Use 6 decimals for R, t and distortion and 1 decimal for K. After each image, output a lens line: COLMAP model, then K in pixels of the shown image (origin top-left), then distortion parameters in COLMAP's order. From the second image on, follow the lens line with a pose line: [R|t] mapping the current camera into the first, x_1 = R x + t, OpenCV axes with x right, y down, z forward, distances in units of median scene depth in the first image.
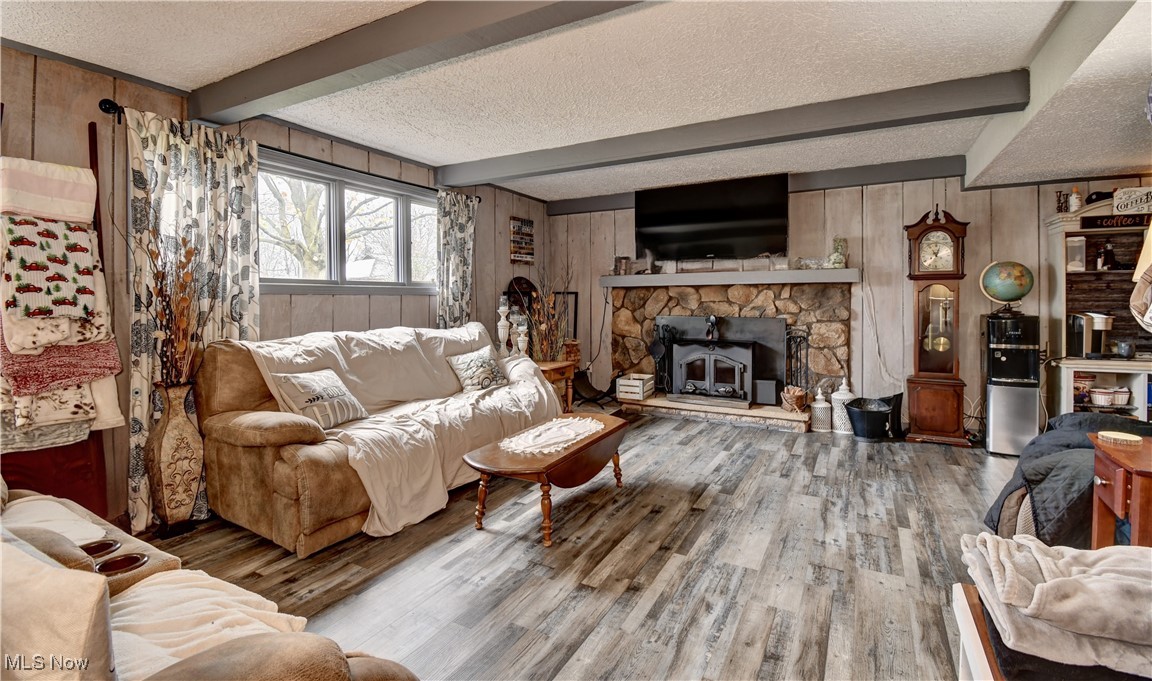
lens RADIAL K [[519.2, 0, 576.6], [0, 519.2, 305.2], [0, 0, 1]] dist [0.000954, -0.000041]
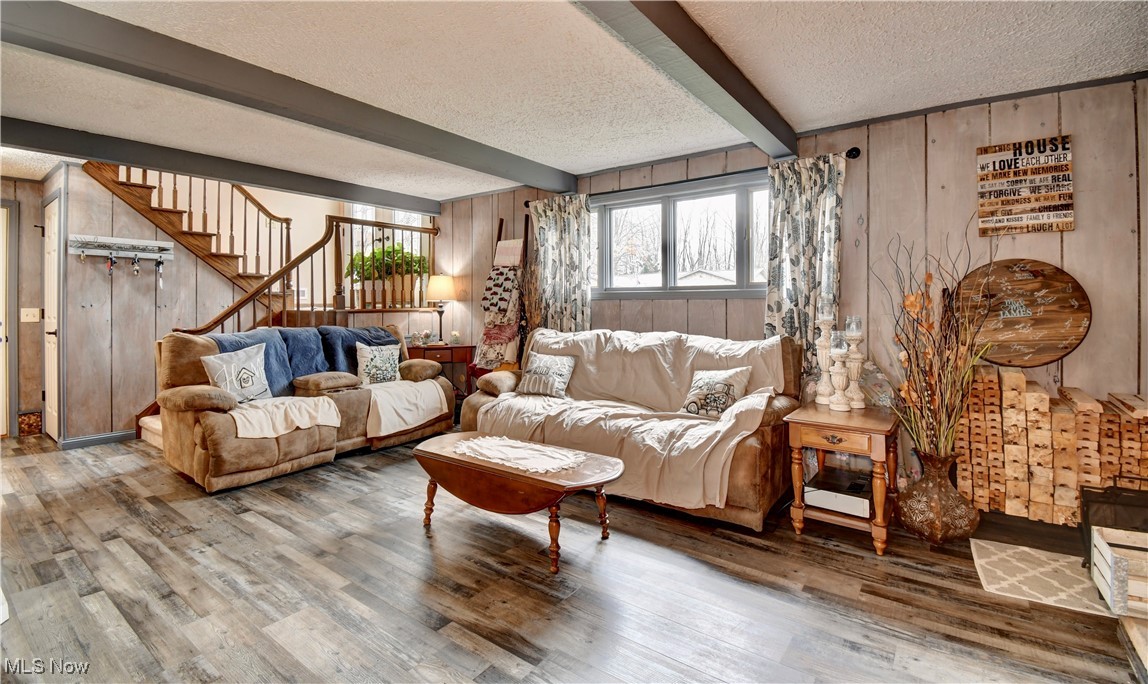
lens RADIAL K [[509.9, 0, 575.4], [0, 509.9, 301.4], [0, 0, 1]] dist [0.016518, -0.019629]
pose [[-0.132106, 0.002190, -0.991233, 0.866298], [-0.008404, 0.999959, 0.003329, -0.022996], [0.991200, 0.008770, -0.132082, 1.264281]]
